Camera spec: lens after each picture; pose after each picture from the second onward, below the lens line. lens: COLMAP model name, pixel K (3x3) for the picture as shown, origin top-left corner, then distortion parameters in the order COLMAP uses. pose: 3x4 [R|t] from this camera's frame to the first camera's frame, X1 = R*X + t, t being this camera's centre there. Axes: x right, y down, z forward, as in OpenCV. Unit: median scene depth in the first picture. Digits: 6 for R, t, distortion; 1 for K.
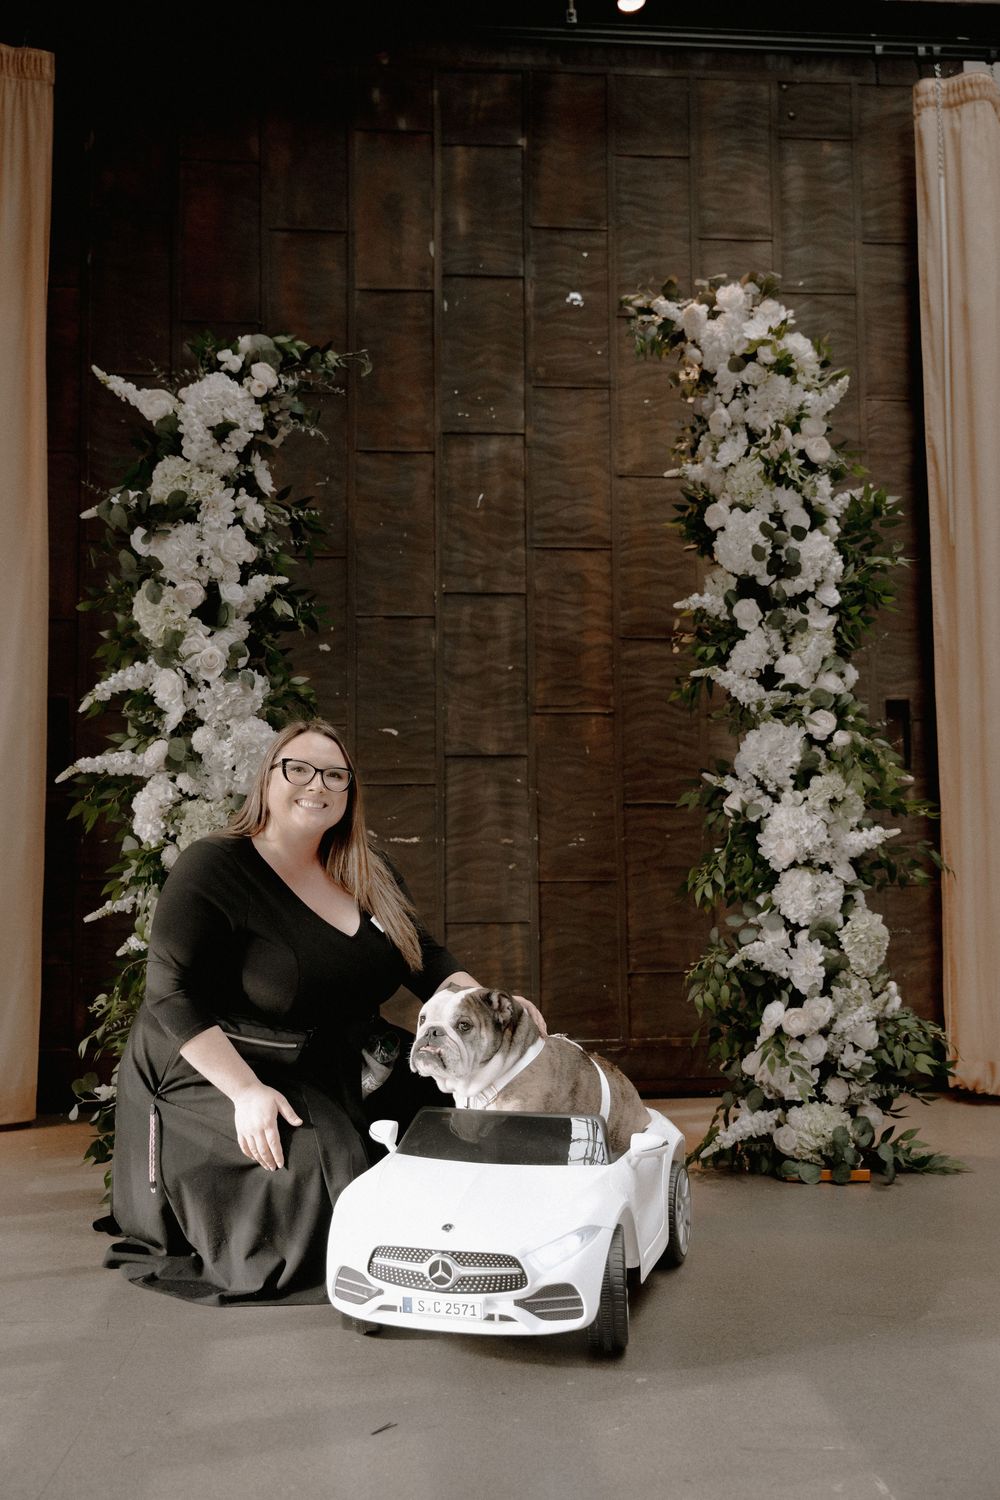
lens RADIAL K [[1424.3, 0, 500.0], [0, 1424.3, 750.0], [0, 0, 1]] dist [0.009303, 0.000739]
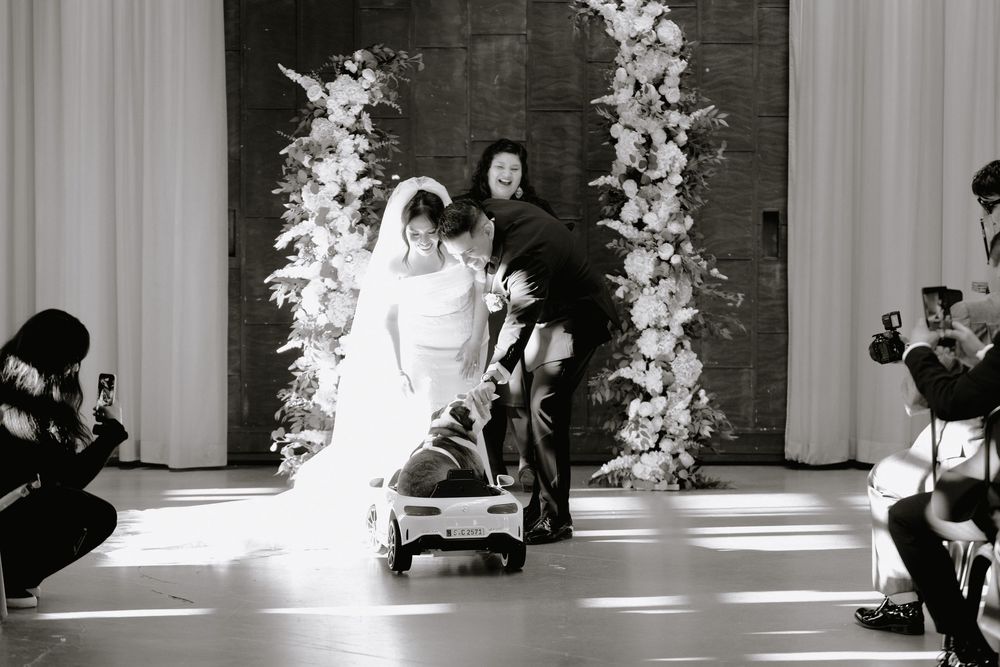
lens RADIAL K [[2746.0, 0, 500.0], [0, 2746.0, 333.5], [0, 0, 1]] dist [0.052429, 0.145894]
pose [[0.997462, 0.014200, -0.069768, 0.255463], [-0.005614, 0.992545, 0.121751, -0.337473], [0.070976, -0.121050, 0.990106, -2.501872]]
